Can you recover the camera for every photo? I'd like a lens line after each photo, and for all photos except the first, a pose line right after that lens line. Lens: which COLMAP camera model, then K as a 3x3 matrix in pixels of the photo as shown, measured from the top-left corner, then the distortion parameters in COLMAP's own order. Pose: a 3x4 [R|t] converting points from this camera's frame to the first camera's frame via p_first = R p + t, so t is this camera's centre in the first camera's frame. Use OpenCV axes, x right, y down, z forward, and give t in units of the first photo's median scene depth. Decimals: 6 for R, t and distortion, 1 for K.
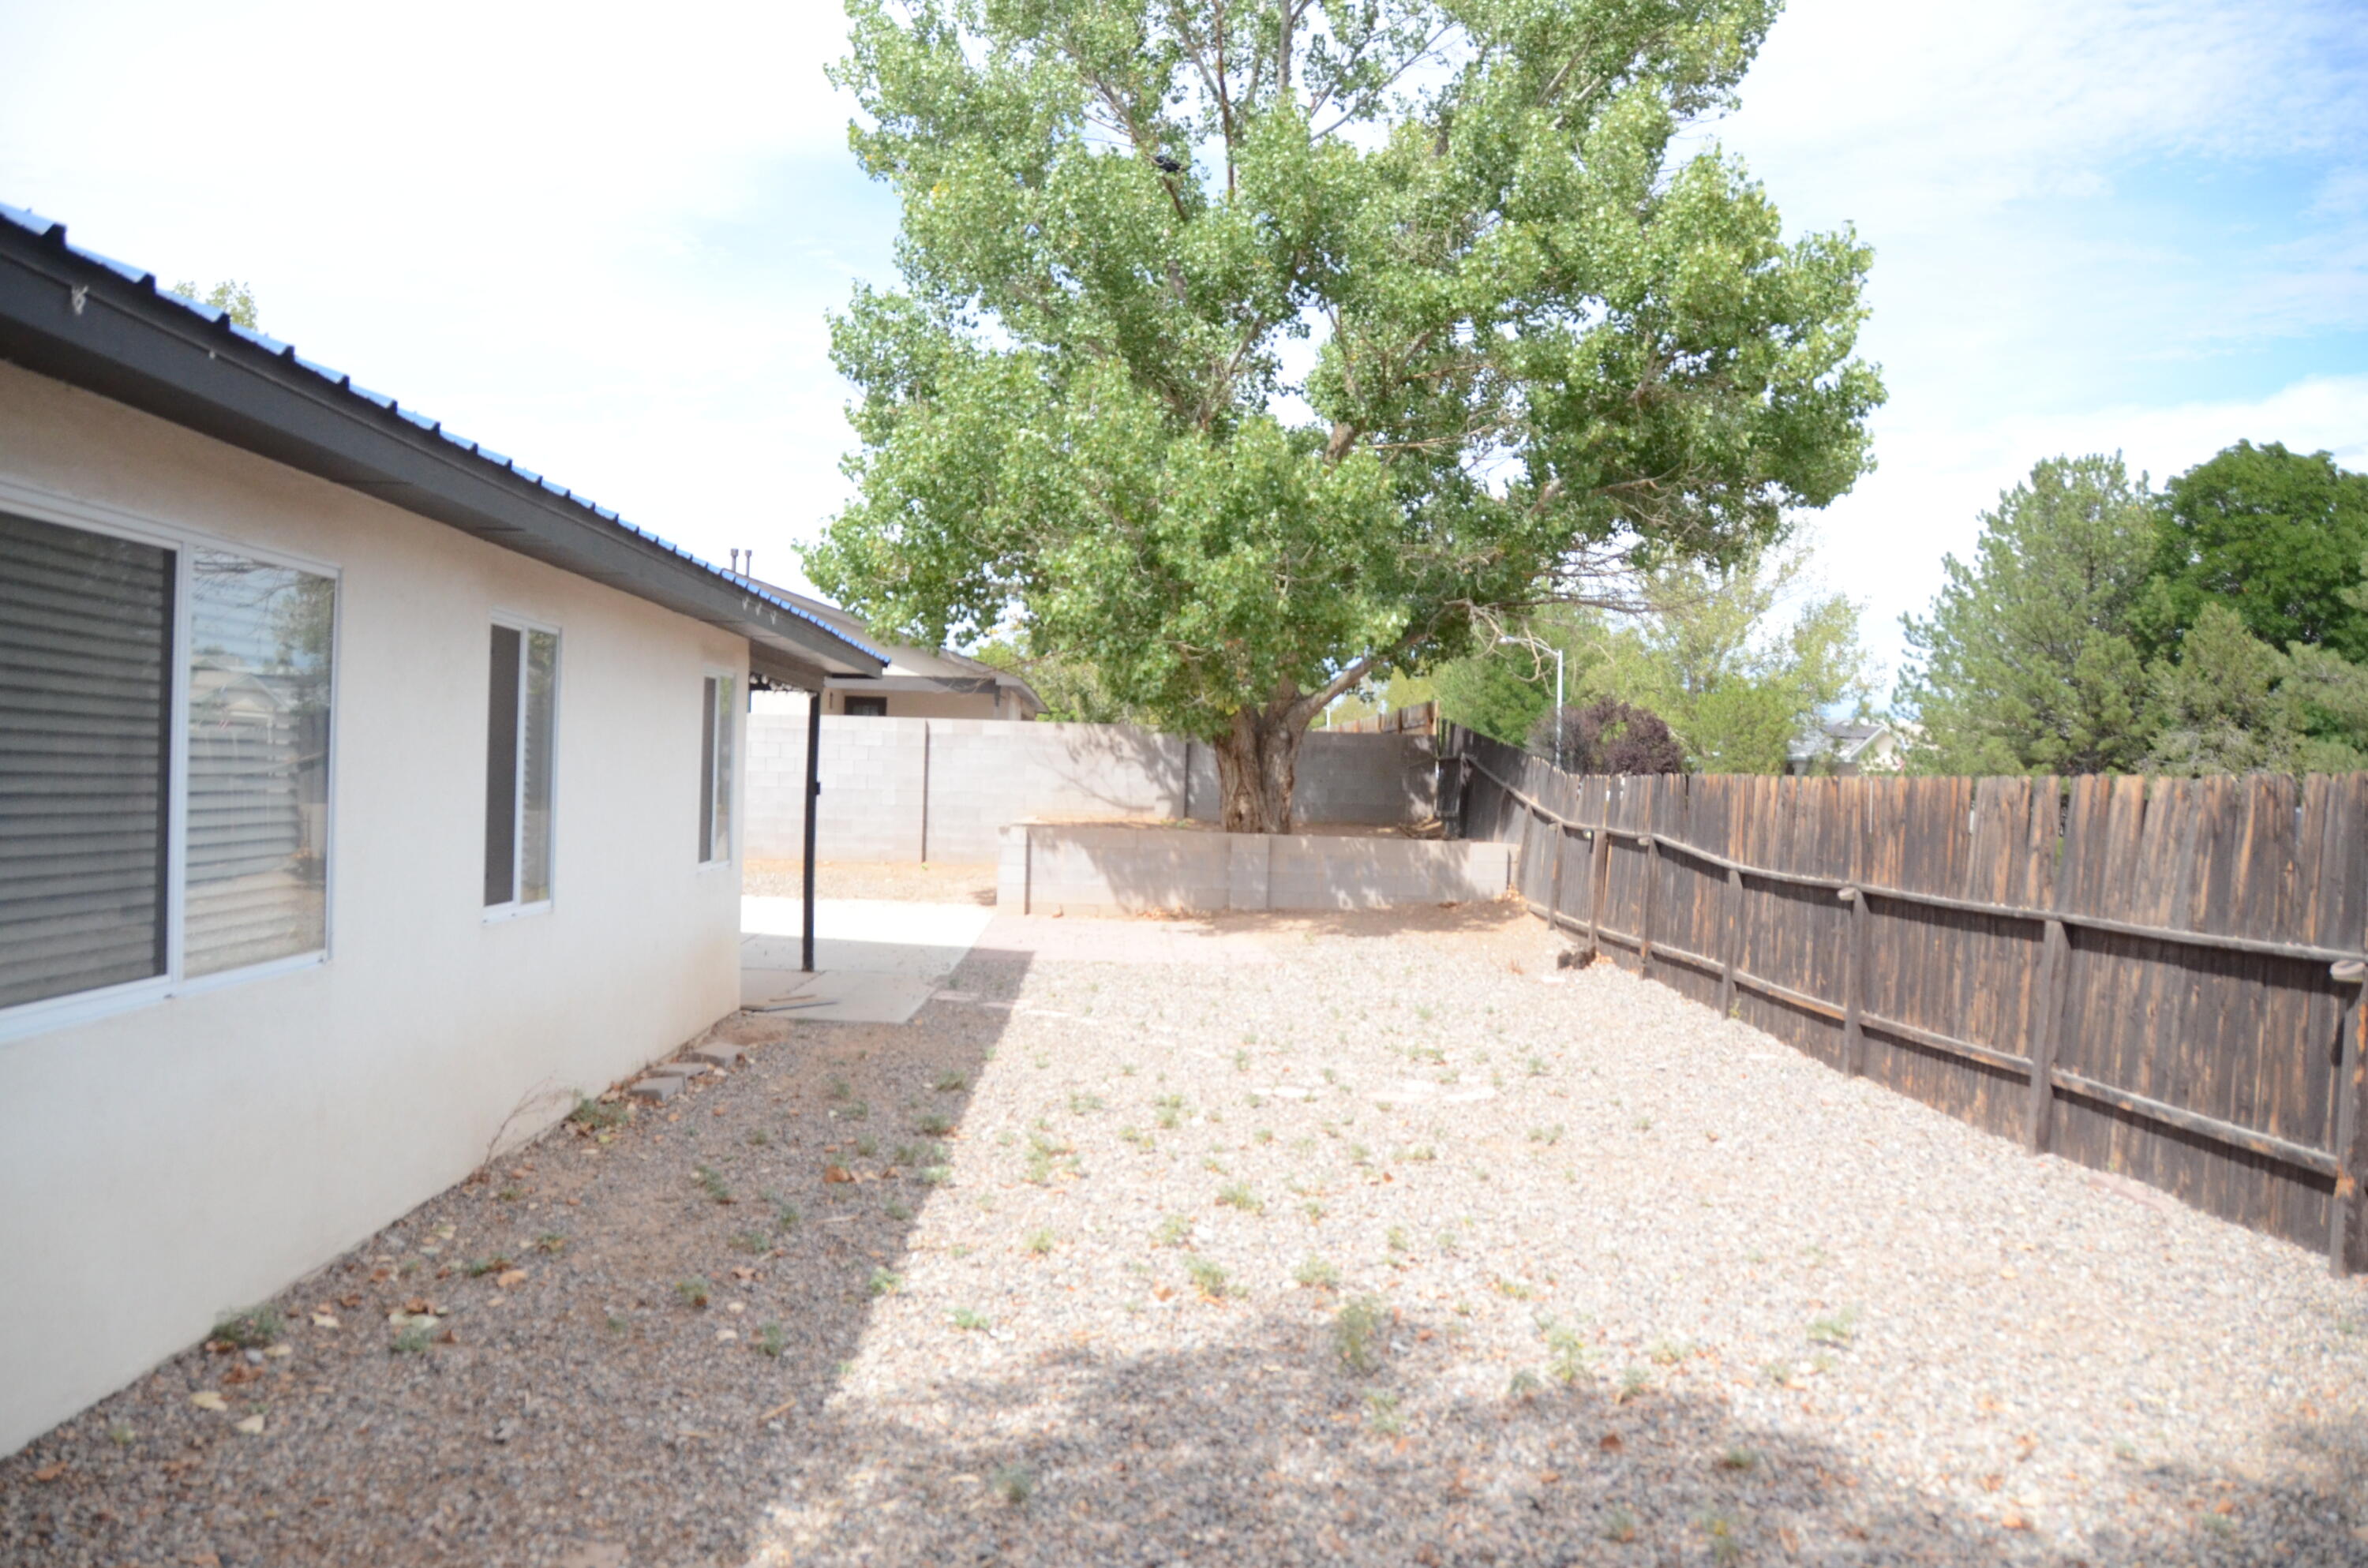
lens RADIAL K [[1855.7, 0, 1179.3], [0, 1855.7, 807.4], [0, 0, 1]] dist [-0.159753, 0.117011]
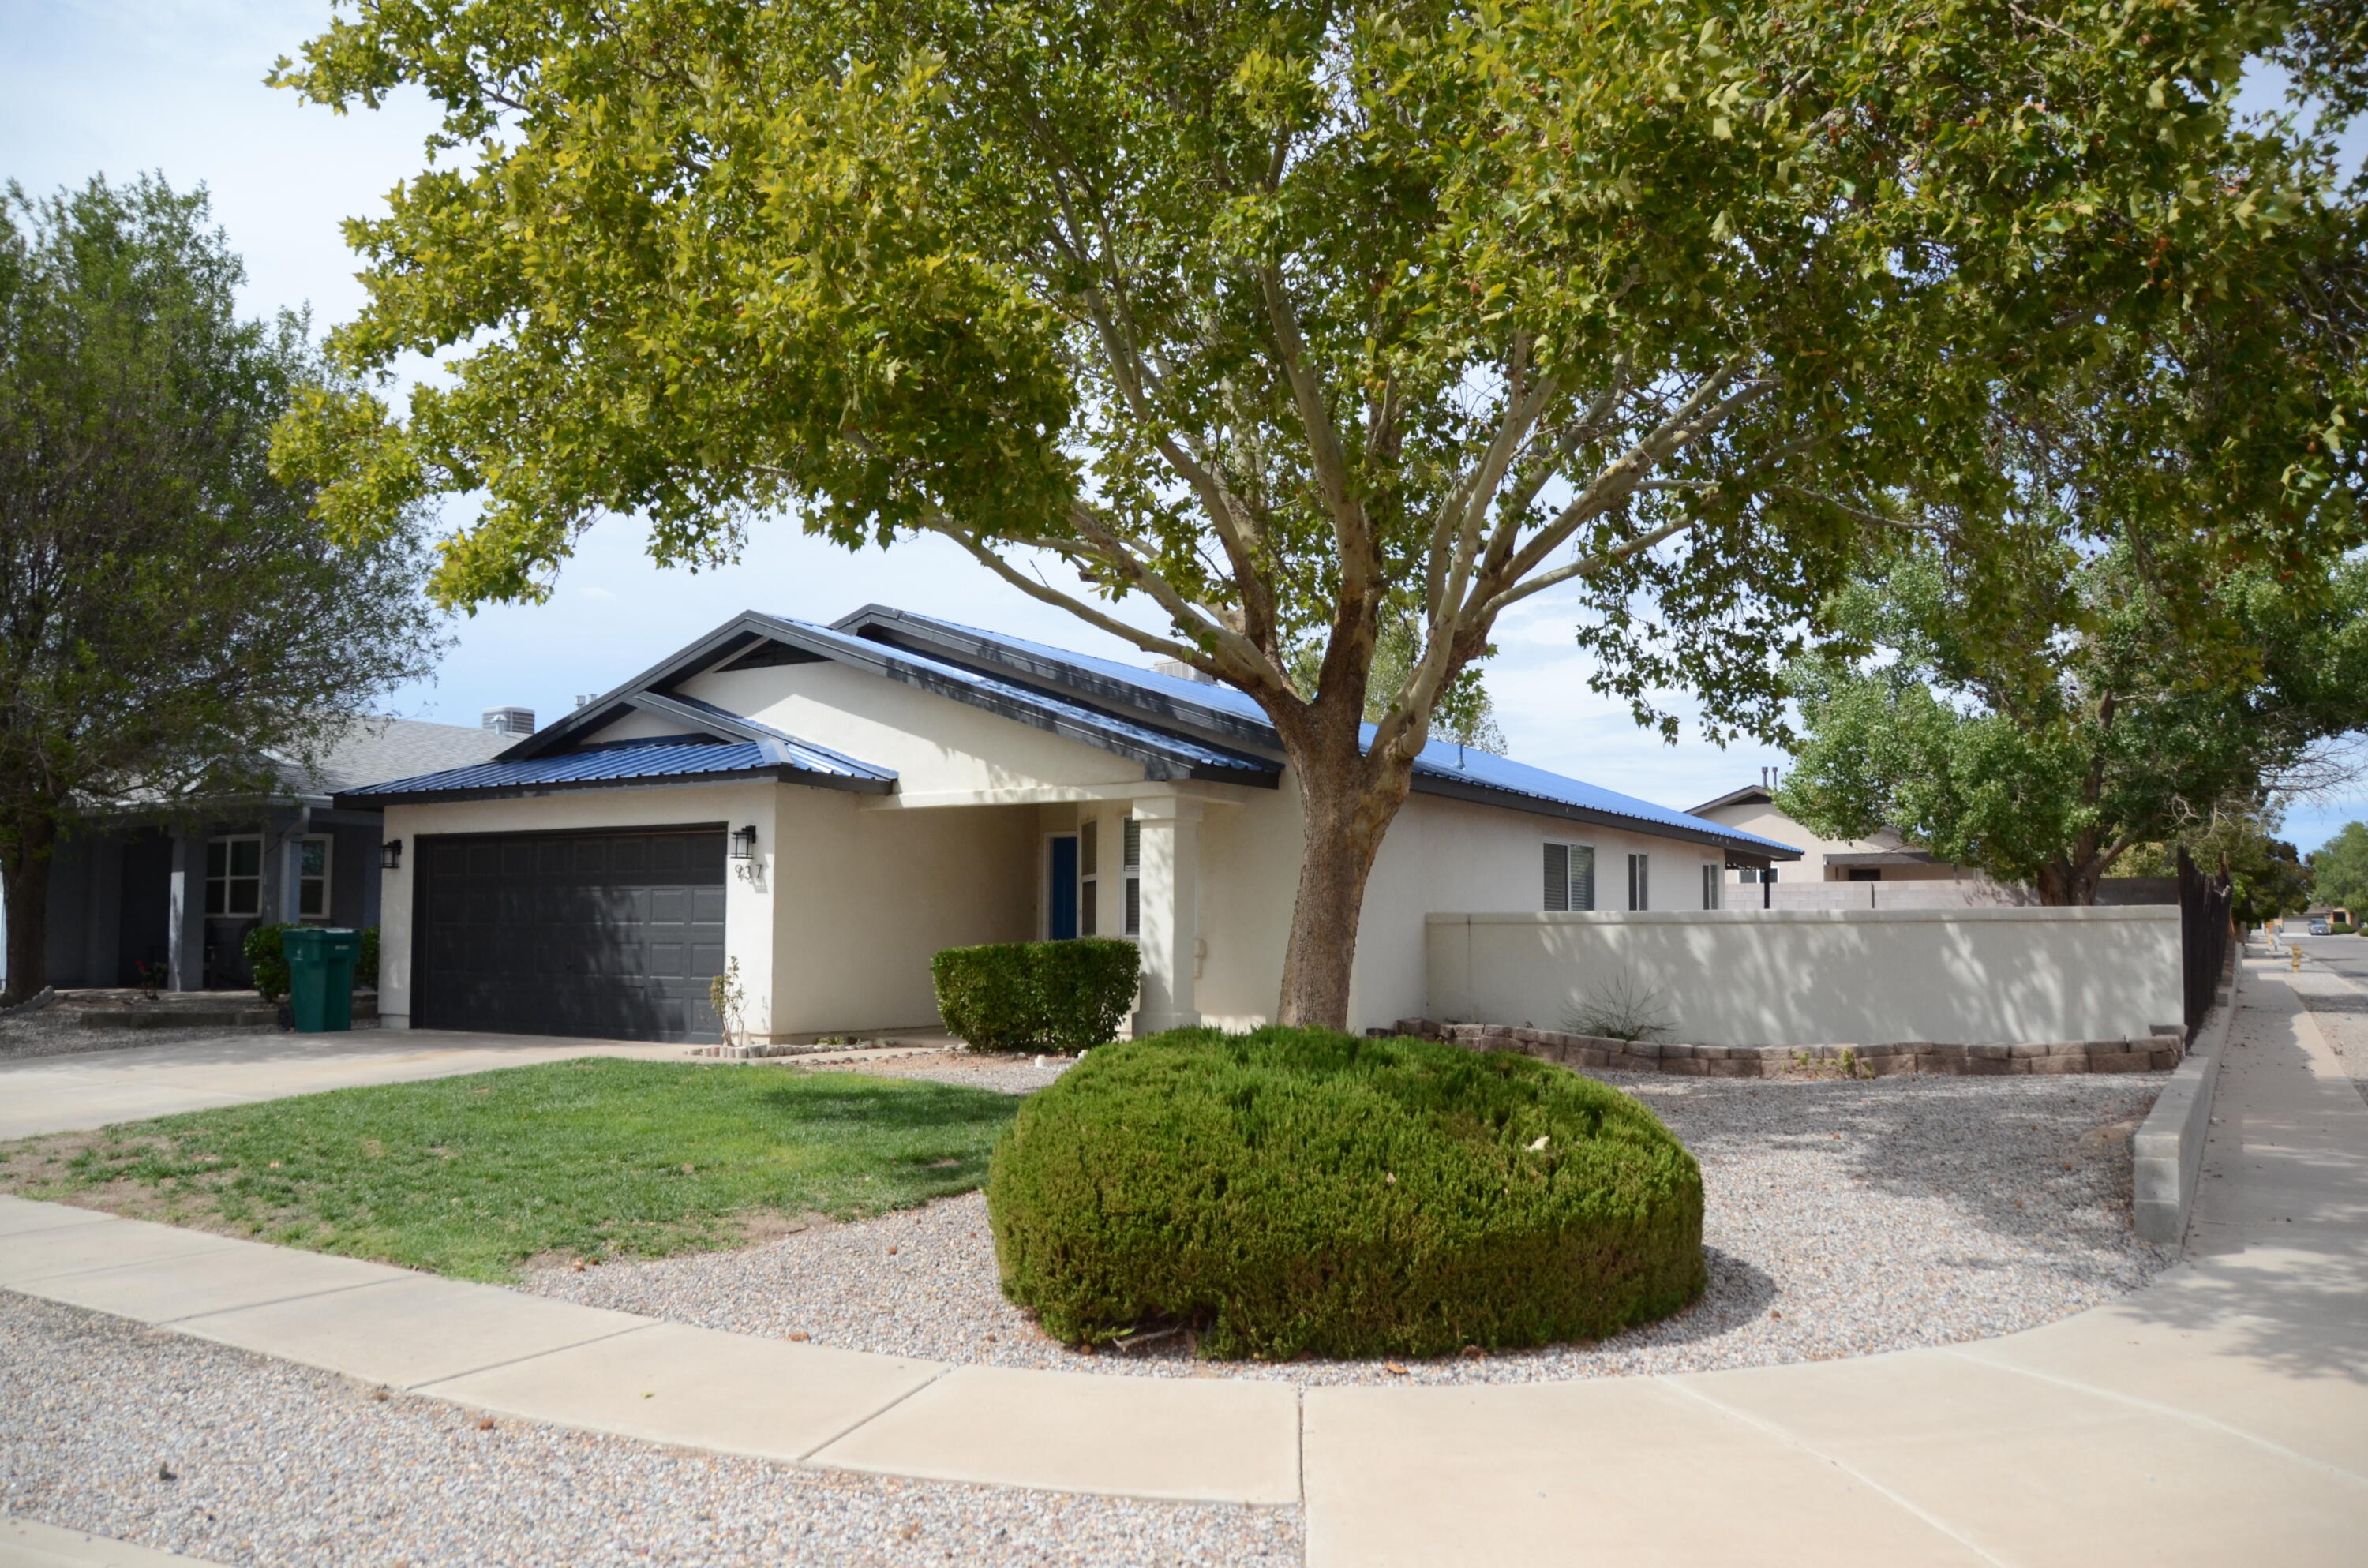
lens RADIAL K [[1855.7, 0, 1179.3], [0, 1855.7, 807.4], [0, 0, 1]] dist [-0.159753, 0.117011]
pose [[0.838793, -0.068095, -0.540175, 0.319351], [0.013662, 0.994468, -0.104148, 0.065202], [0.544278, 0.079979, 0.835084, -0.956926]]
